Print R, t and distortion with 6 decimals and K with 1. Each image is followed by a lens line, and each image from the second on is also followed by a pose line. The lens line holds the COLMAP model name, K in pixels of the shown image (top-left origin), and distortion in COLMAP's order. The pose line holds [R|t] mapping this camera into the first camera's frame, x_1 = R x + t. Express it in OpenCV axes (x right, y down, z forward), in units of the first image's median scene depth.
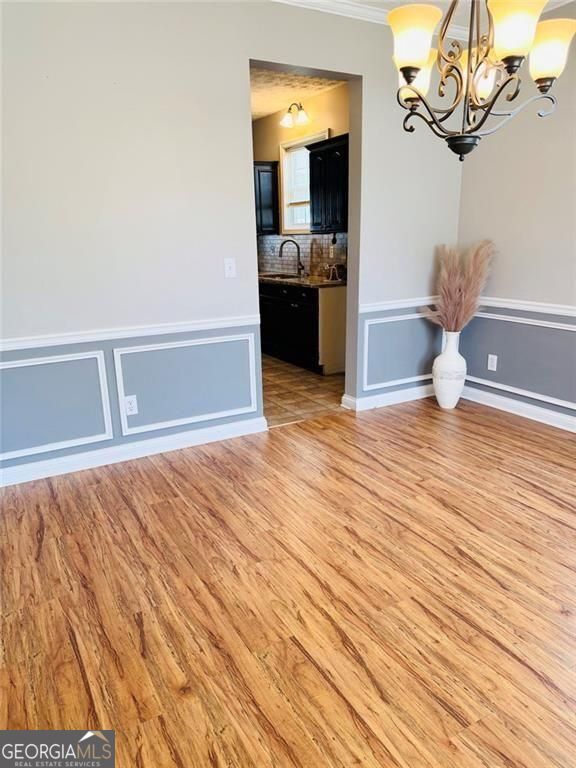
lens RADIAL K [[543.5, 0, 288.1], [0, 543.5, 383.3], [0, 0, 1]] dist [0.068925, -0.037255]
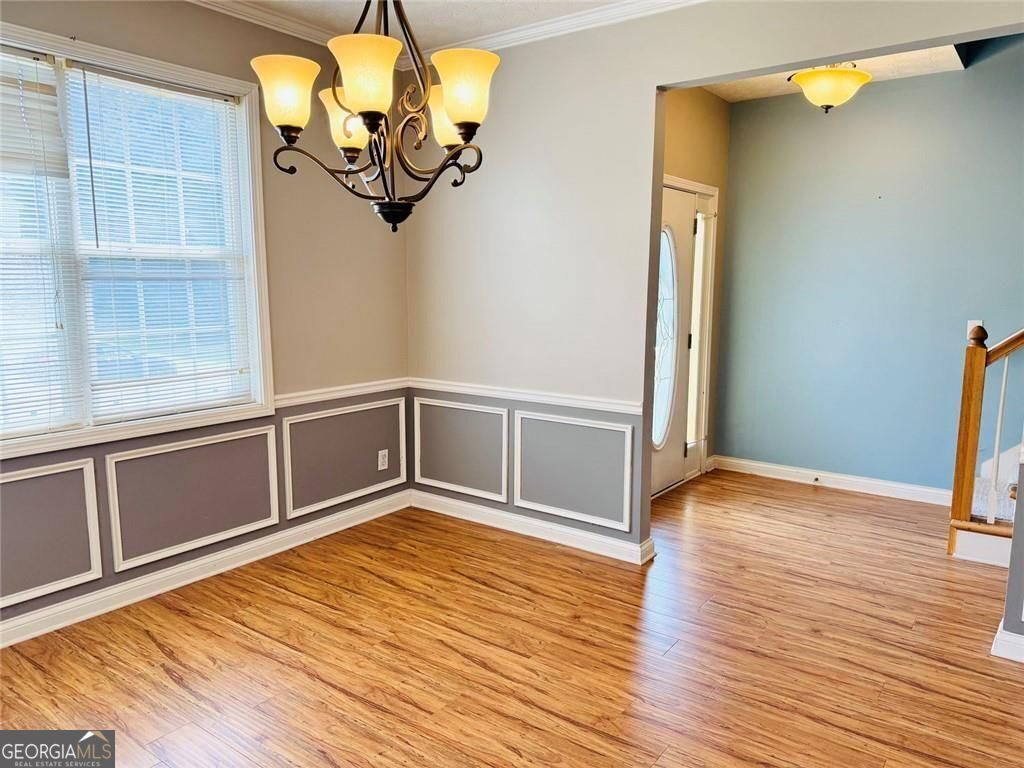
lens RADIAL K [[724.6, 0, 512.2], [0, 724.6, 385.2], [0, 0, 1]] dist [0.068925, -0.037255]
pose [[-0.911927, 0.074895, -0.403460, 0.567250], [-0.095556, 0.917417, 0.386283, -0.584450], [0.399072, 0.390815, -0.829461, 1.904916]]
